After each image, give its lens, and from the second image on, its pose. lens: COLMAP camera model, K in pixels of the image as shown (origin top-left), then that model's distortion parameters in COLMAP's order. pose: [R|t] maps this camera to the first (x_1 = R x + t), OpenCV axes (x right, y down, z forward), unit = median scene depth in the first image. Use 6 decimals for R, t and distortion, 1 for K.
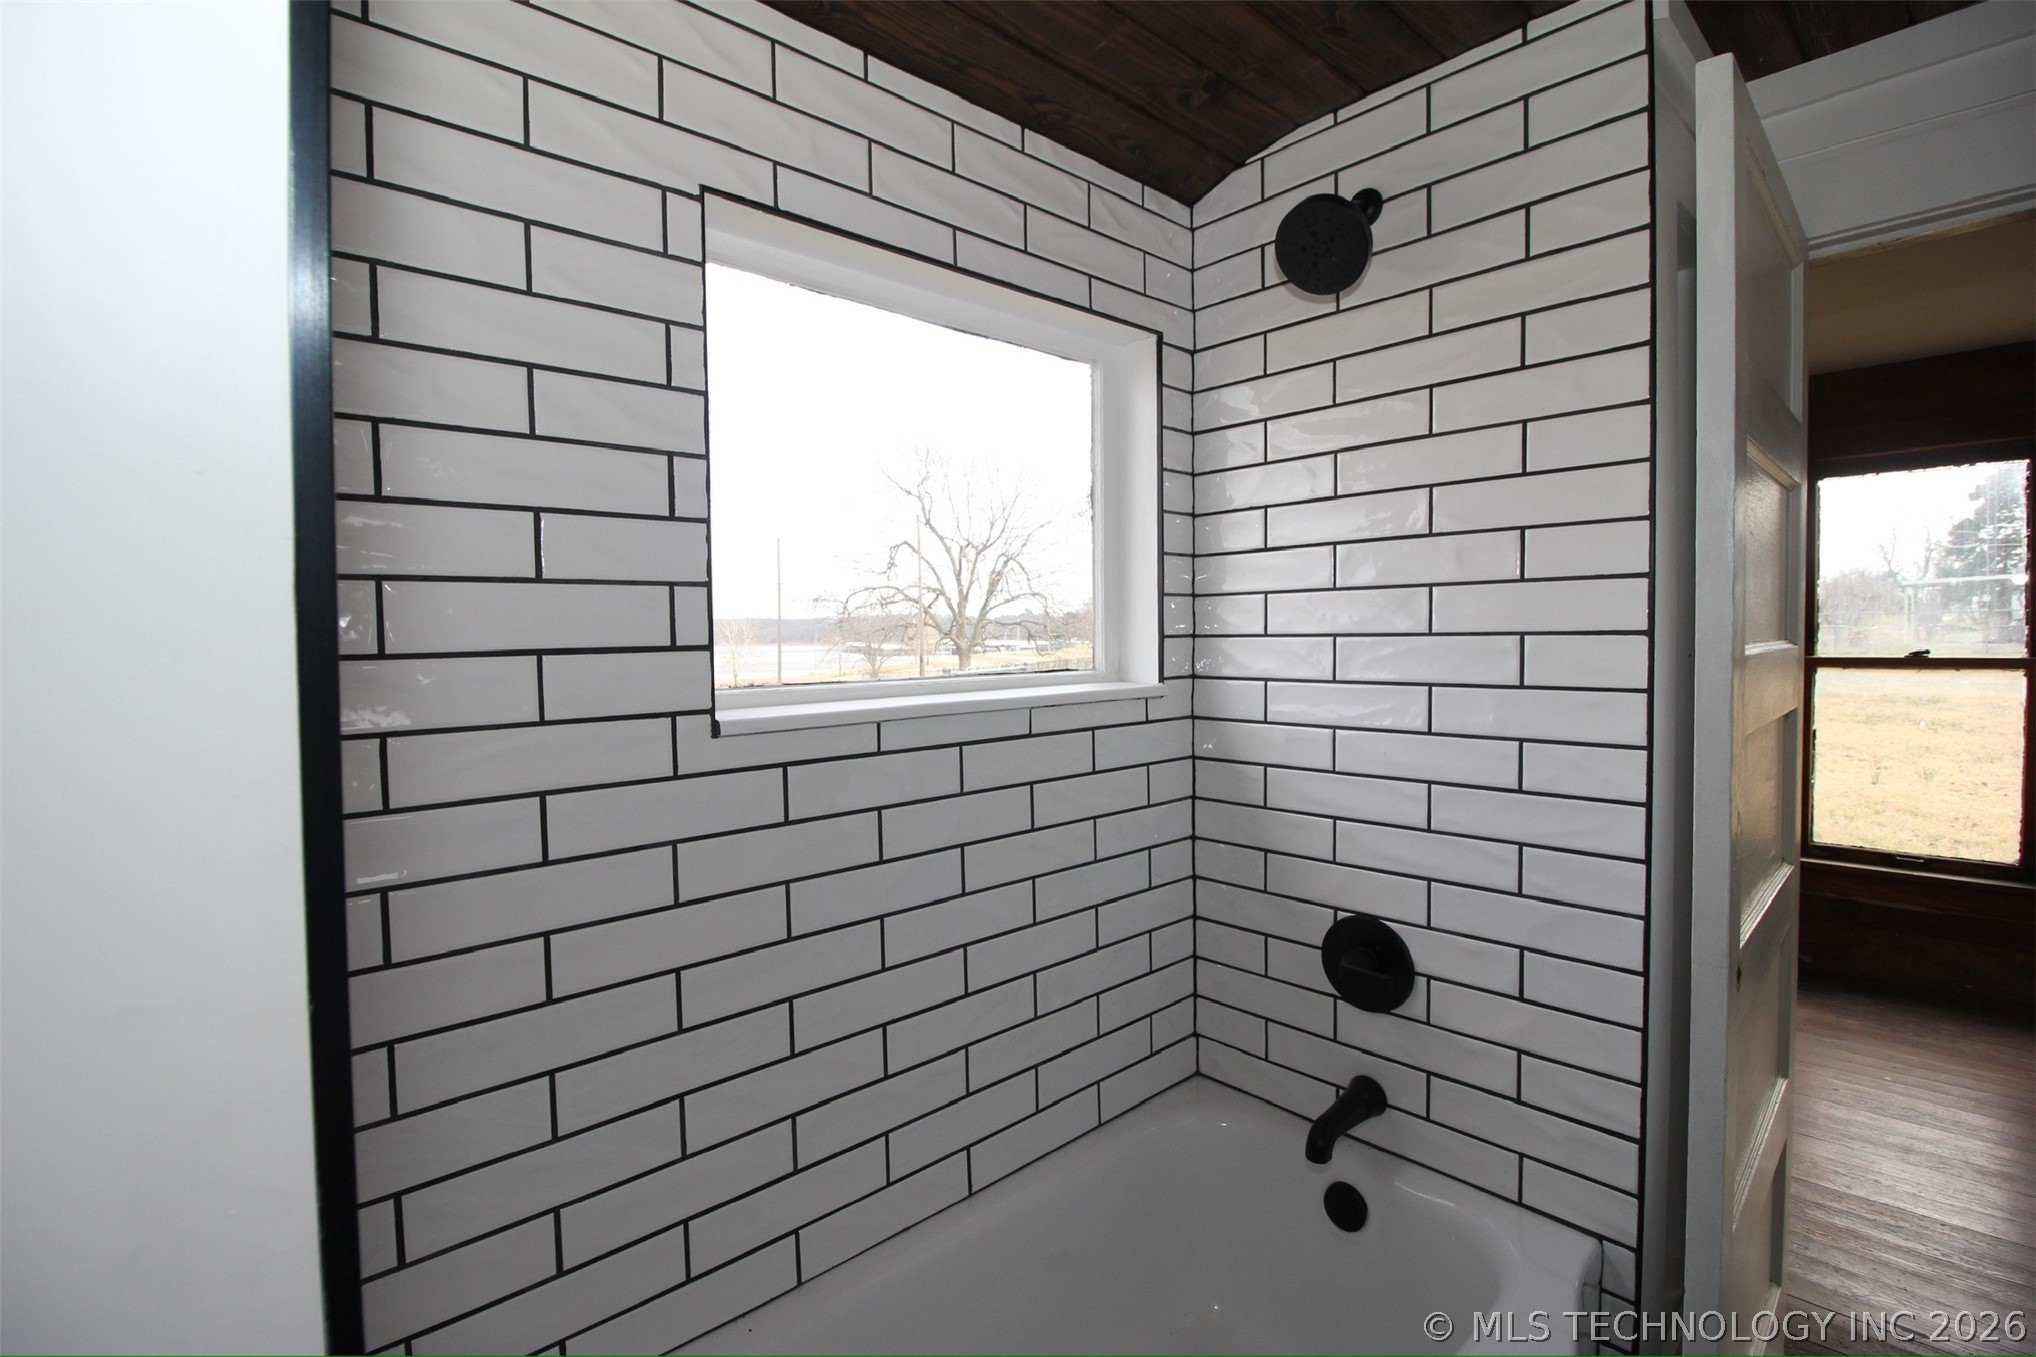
lens RADIAL K [[947.3, 0, 1012.4], [0, 947.3, 667.7], [0, 0, 1]] dist [0.008653, -0.017084]
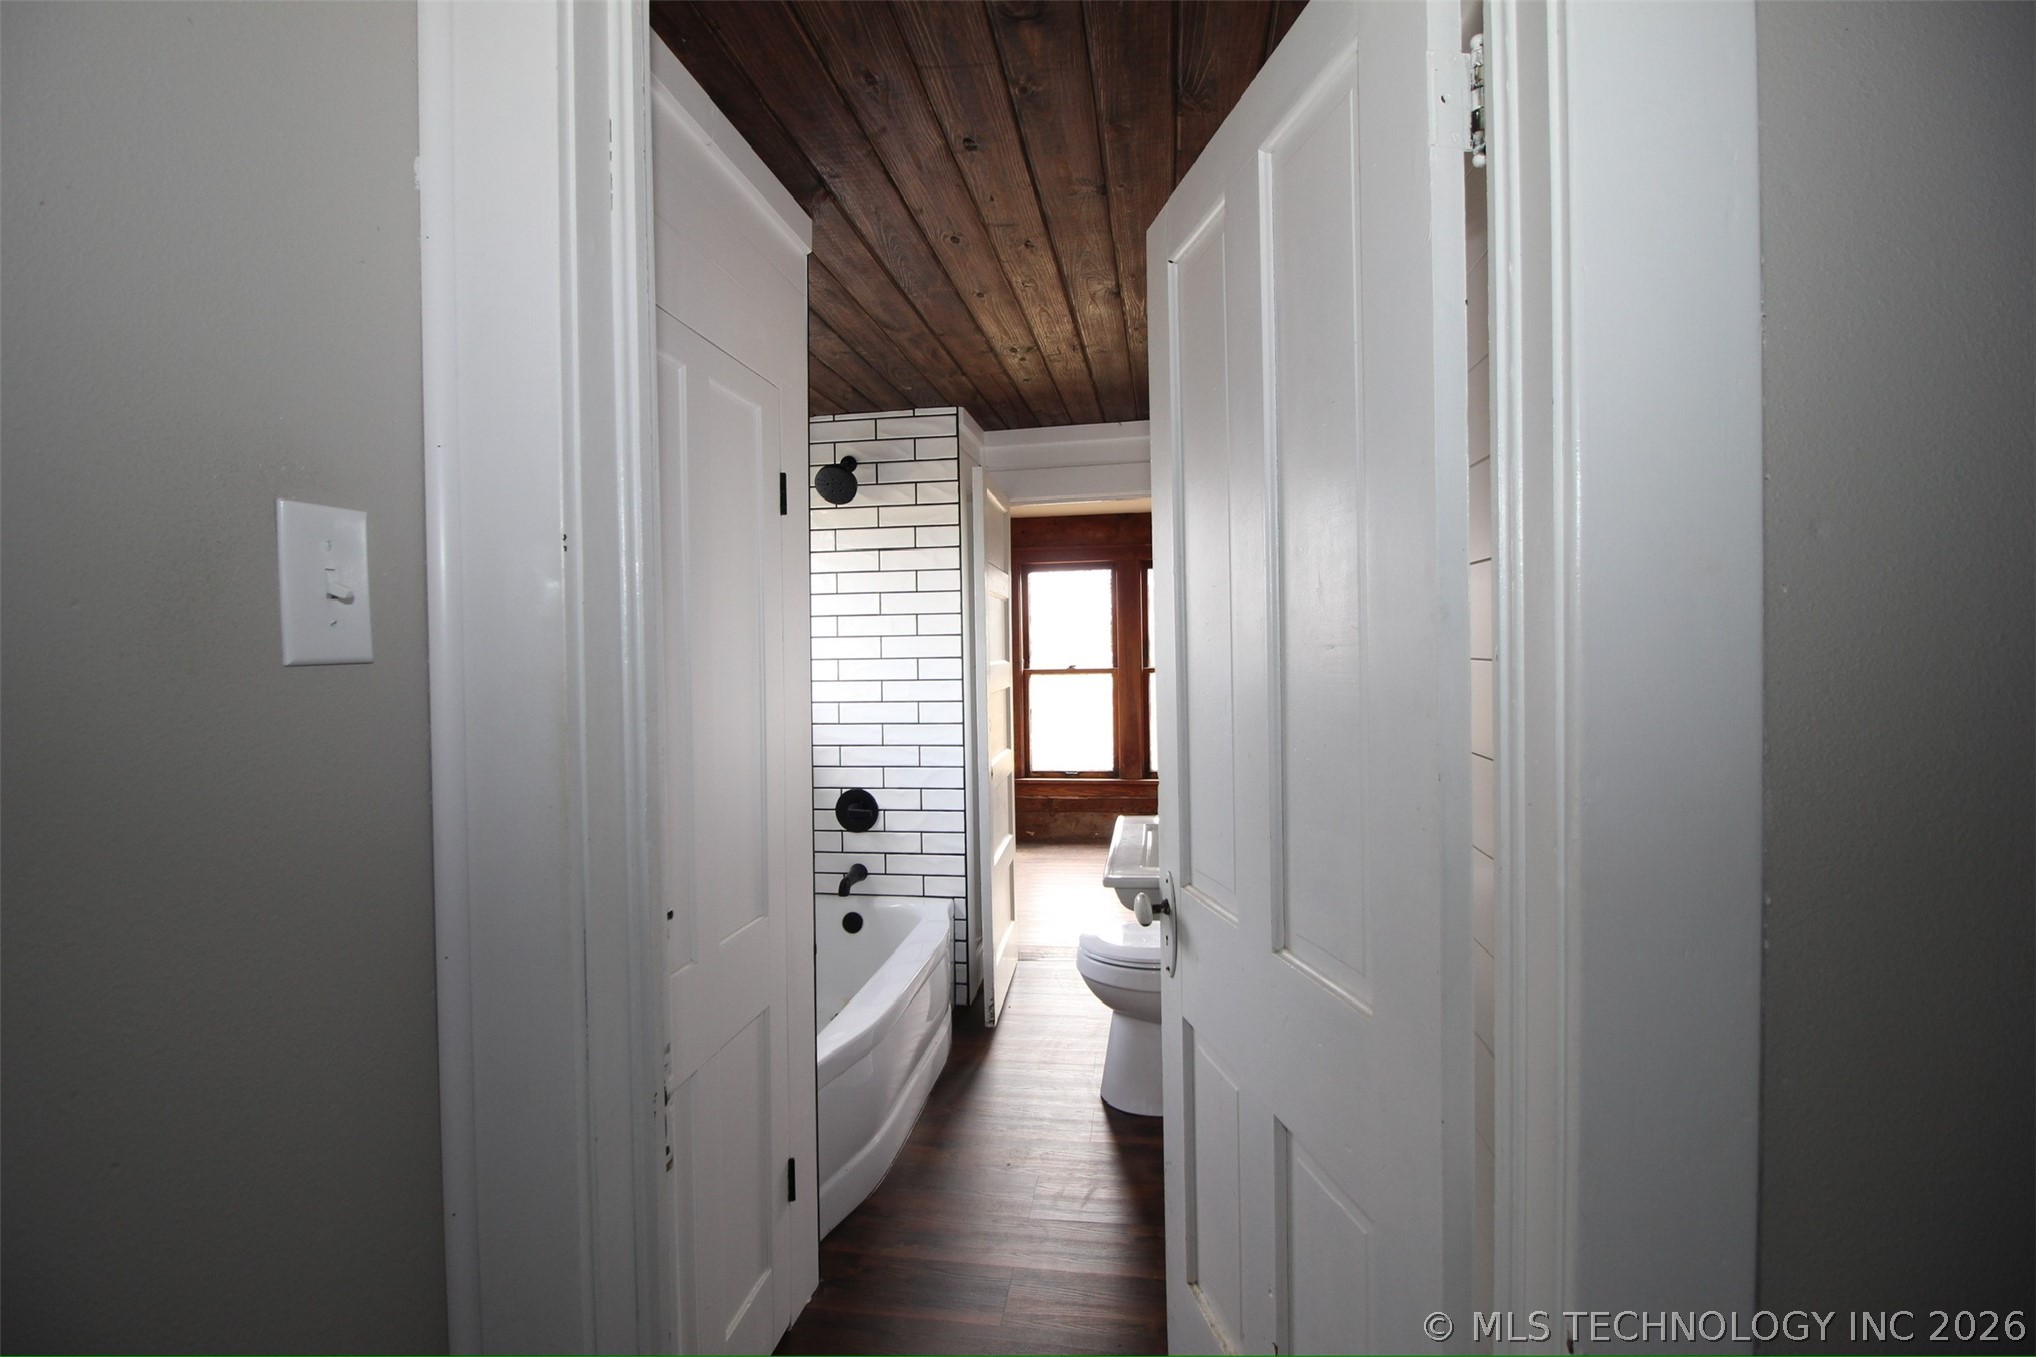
lens RADIAL K [[920.5, 0, 1007.3], [0, 920.5, 665.0], [0, 0, 1]] dist [0.001142, -0.000111]
pose [[0.790636, -0.010479, 0.612196, -0.650045], [0.027714, 0.999441, -0.018685, 0.029179], [-0.611658, 0.031740, 0.790485, -0.898775]]
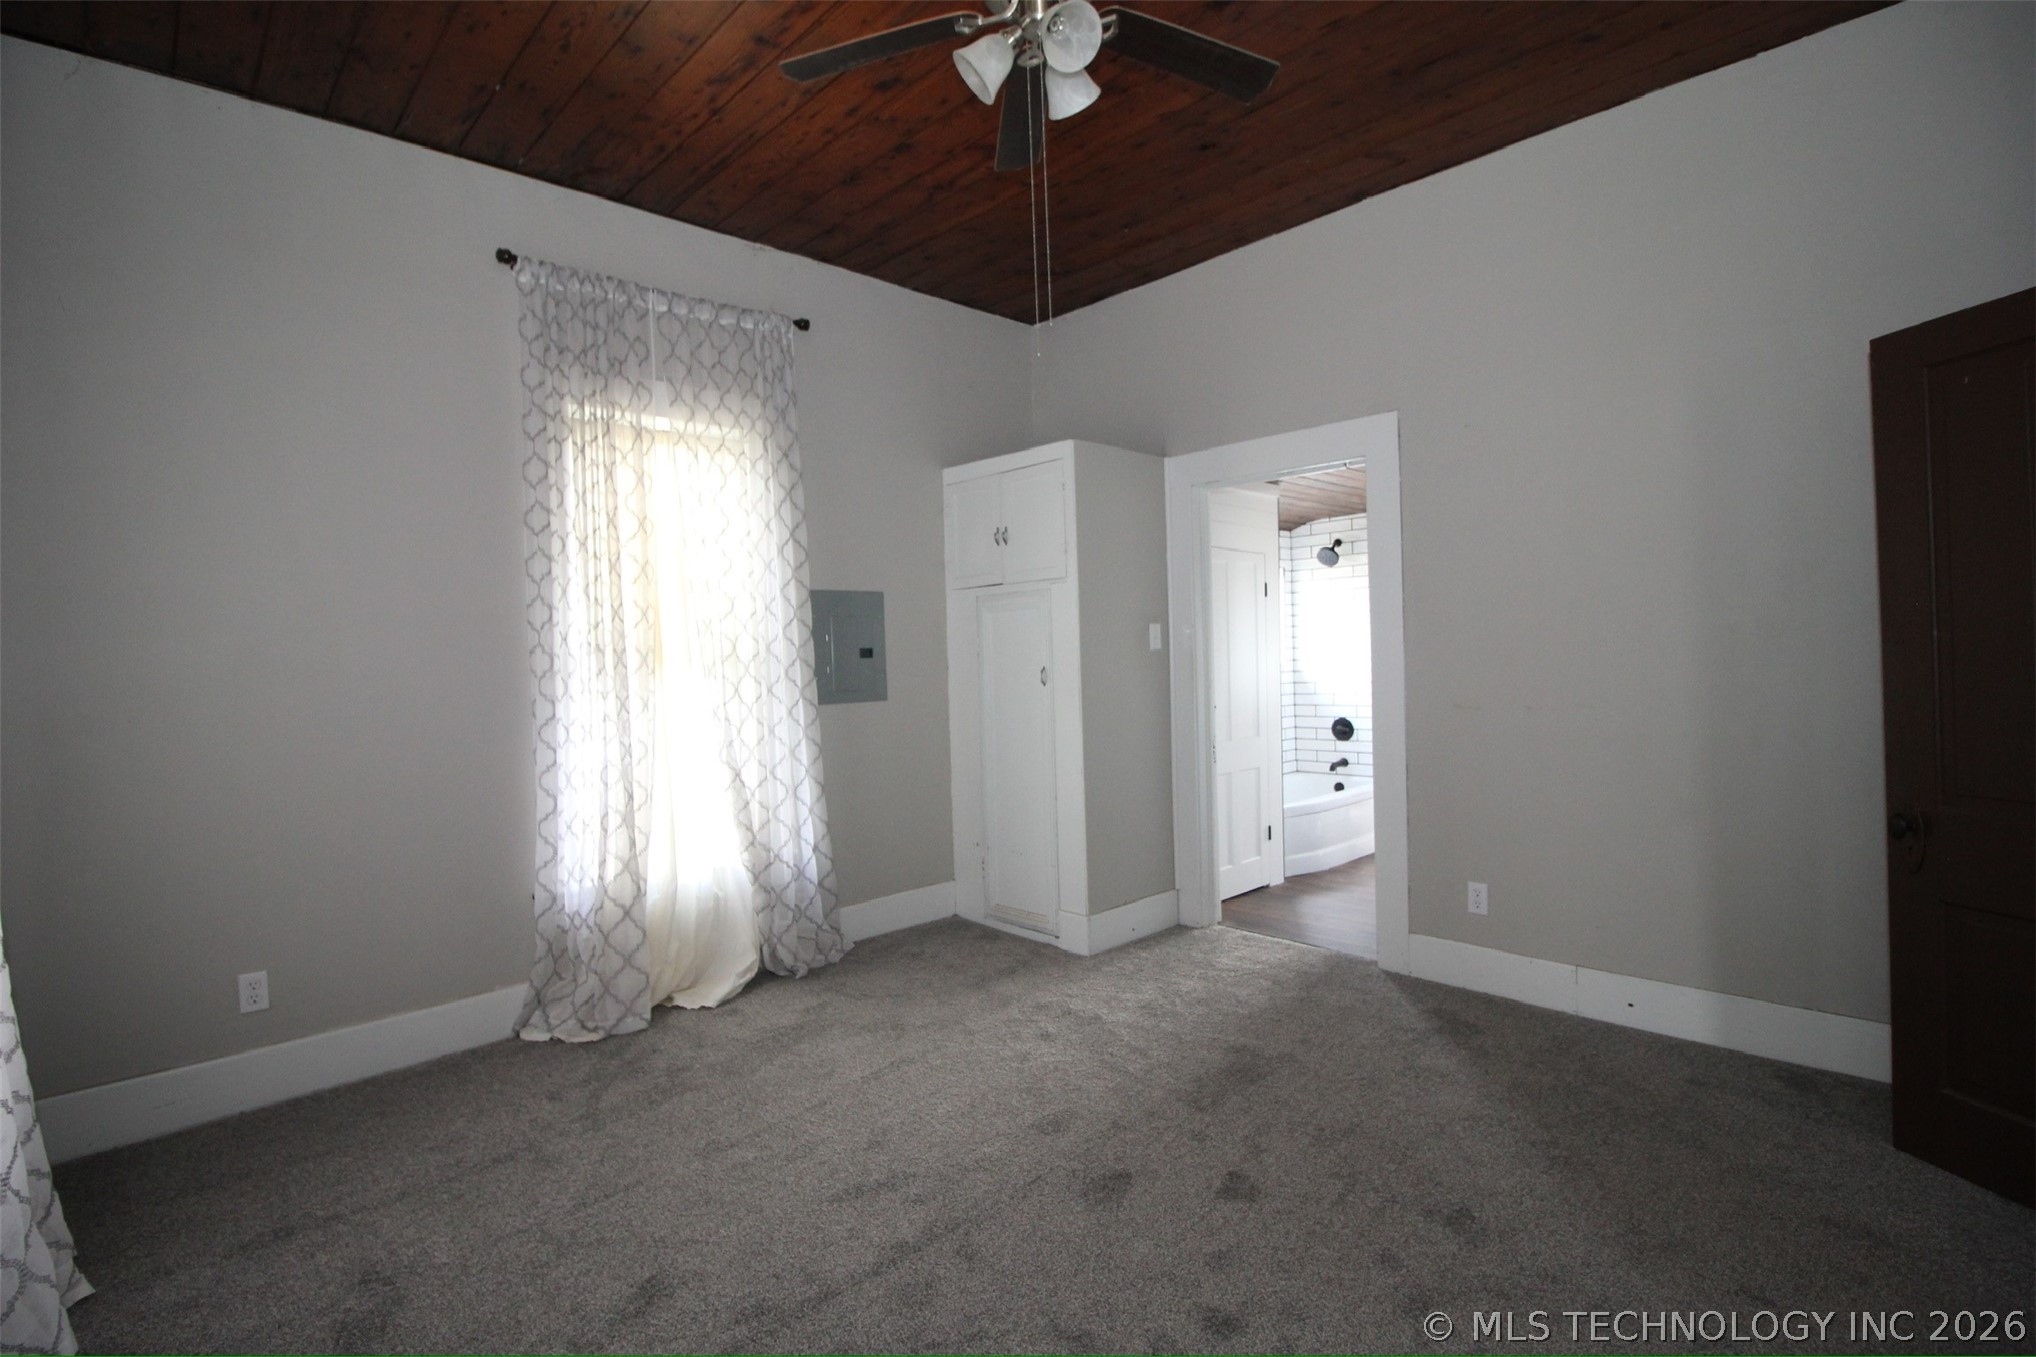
lens RADIAL K [[947.3, 0, 1012.4], [0, 947.3, 667.7], [0, 0, 1]] dist [0.008653, -0.017084]
pose [[0.999849, -0.014363, 0.009745, -1.086284], [0.014539, 0.999728, -0.018259, 0.106260], [-0.009480, 0.018397, 0.999786, -3.079217]]
